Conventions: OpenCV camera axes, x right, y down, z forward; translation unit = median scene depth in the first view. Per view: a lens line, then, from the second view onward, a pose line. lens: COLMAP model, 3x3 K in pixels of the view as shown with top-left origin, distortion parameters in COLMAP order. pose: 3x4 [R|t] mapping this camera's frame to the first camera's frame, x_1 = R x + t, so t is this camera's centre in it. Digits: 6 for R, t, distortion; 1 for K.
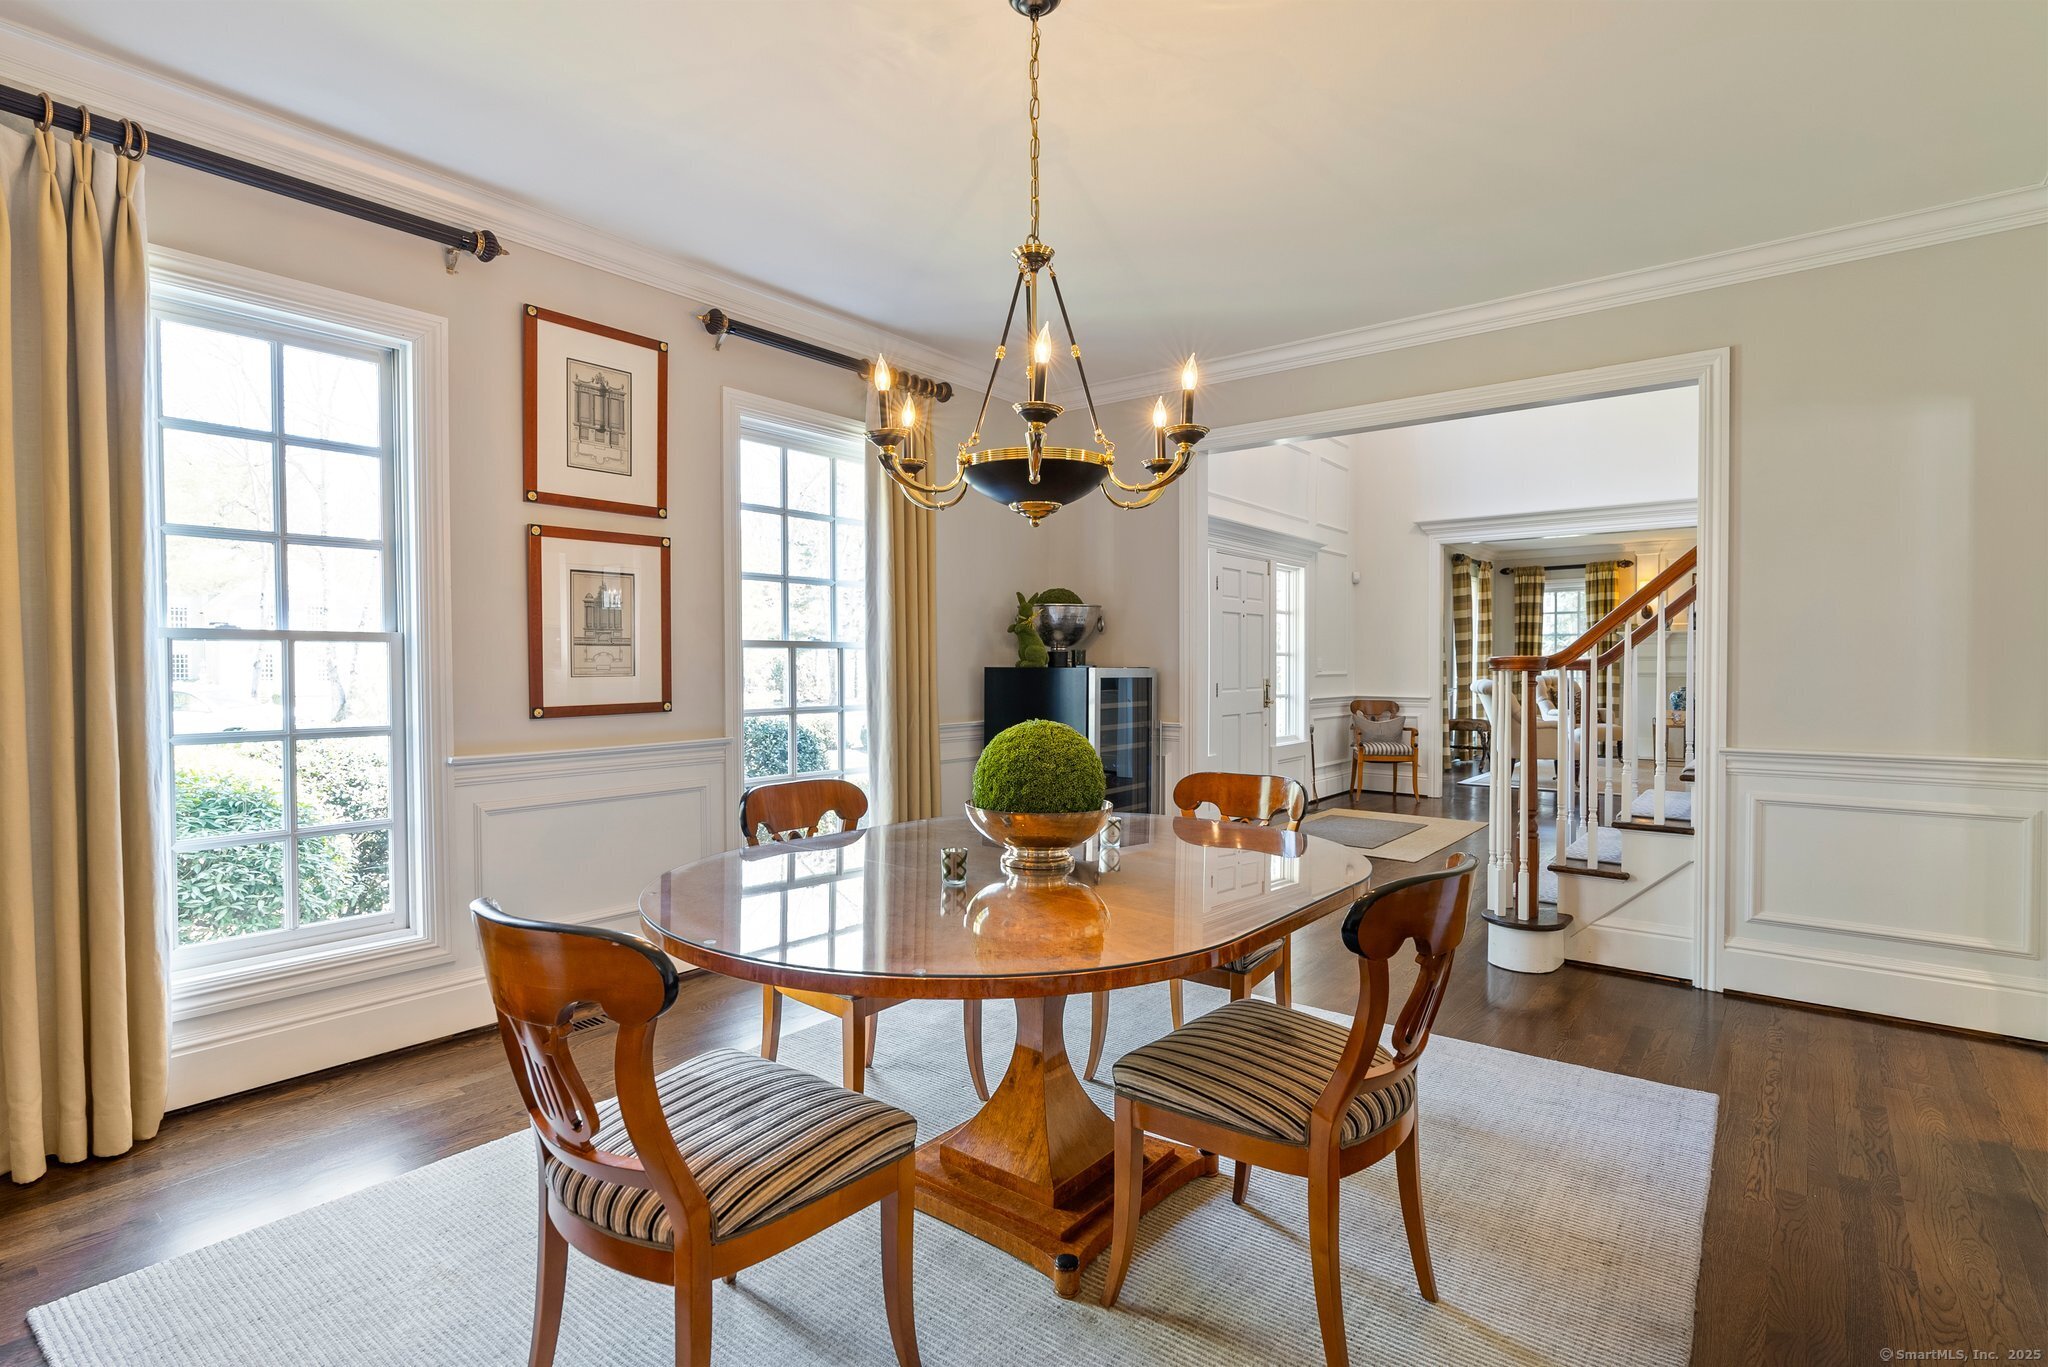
lens RADIAL K [[995.6, 0, 1024.0], [0, 995.6, 683.5], [0, 0, 1]] dist [0.000948, 0.000122]
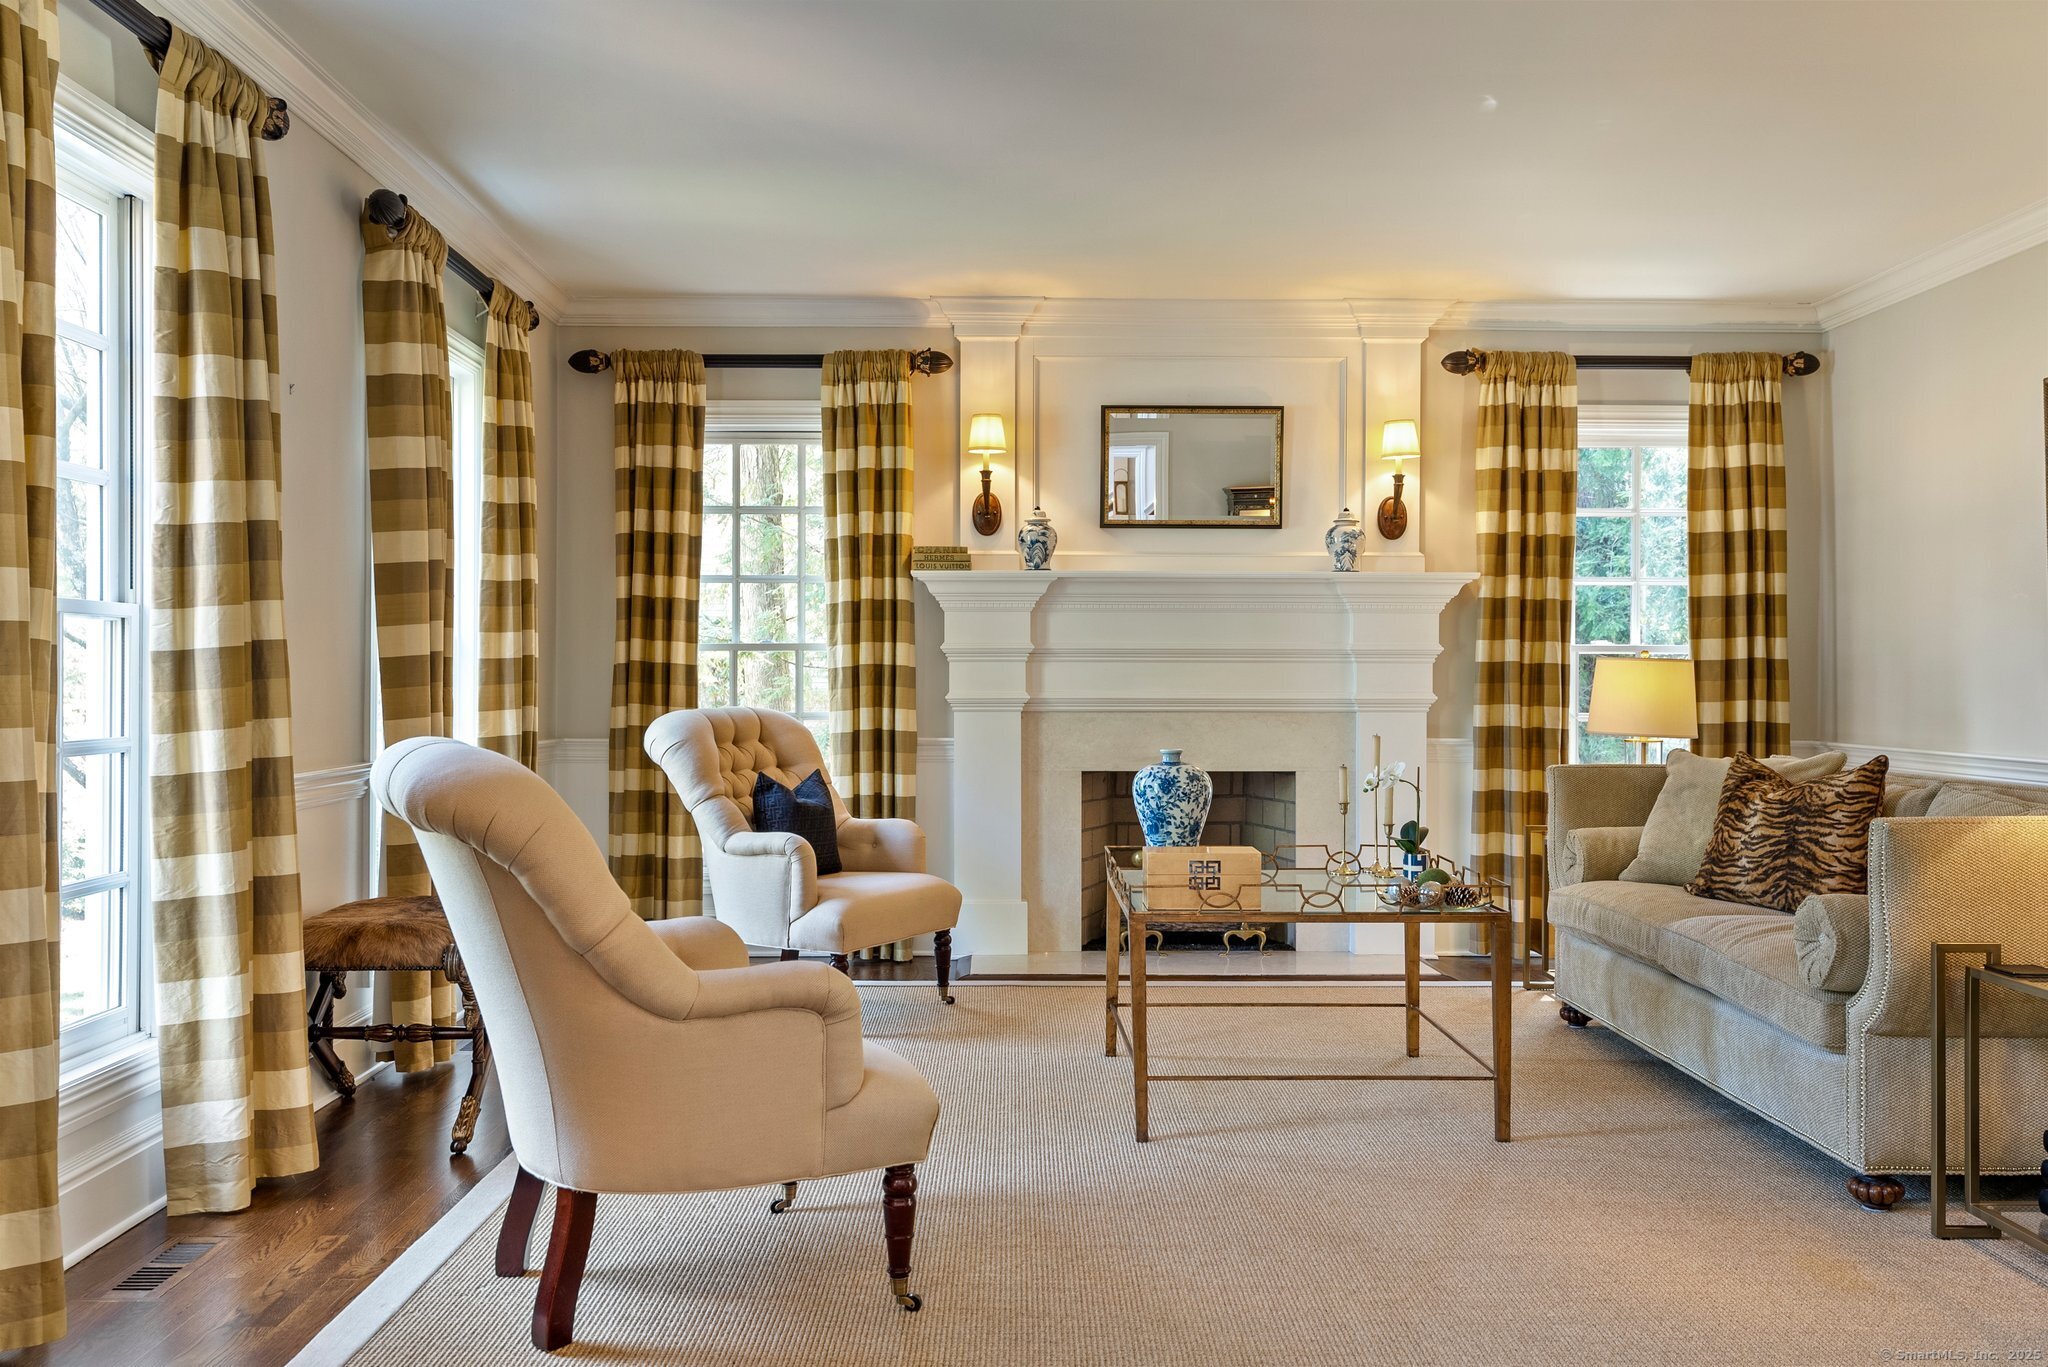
lens RADIAL K [[1665.8, 0, 1024.0], [0, 1665.8, 683.5], [0, 0, 1]] dist [0.036444, 0.000896]
pose [[0.774994, 0.005723, 0.631943, 0.284791], [0.007621, 0.999802, -0.018400, -0.005704], [-0.631923, 0.019076, 0.774797, 0.561499]]
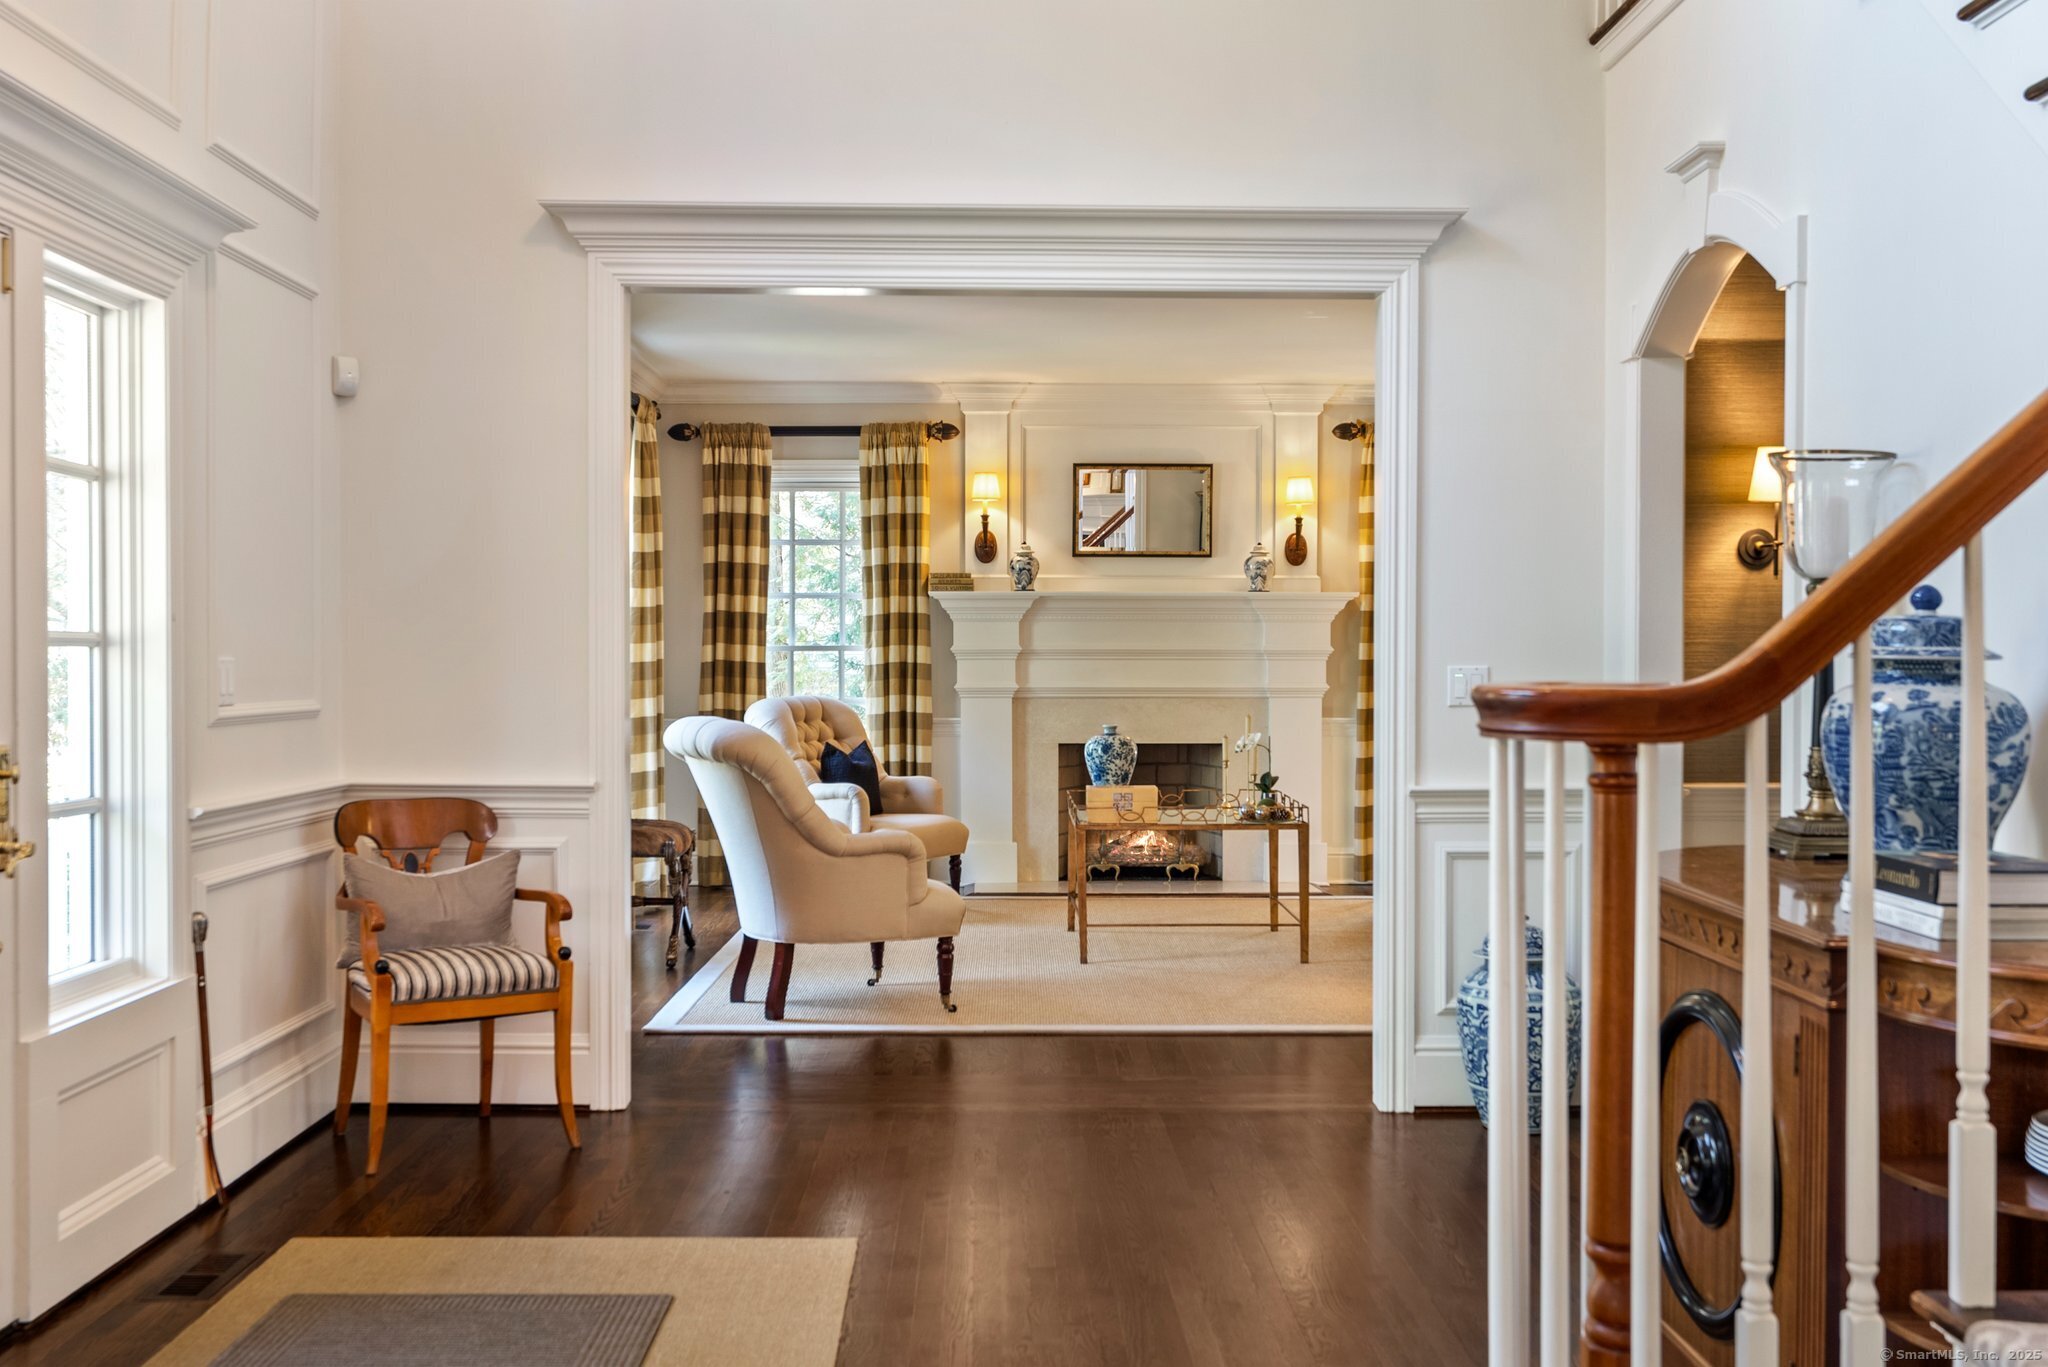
lens RADIAL K [[2046.6, 0, 1024.0], [0, 2046.6, 683.5], [0, 0, 1]] dist [0.015636, 0.002181]
pose [[0.774776, -0.004376, 0.632221, 0.079759], [0.008625, 0.999956, -0.003648, -0.009438], [-0.632177, 0.008279, 0.774779, 0.303886]]
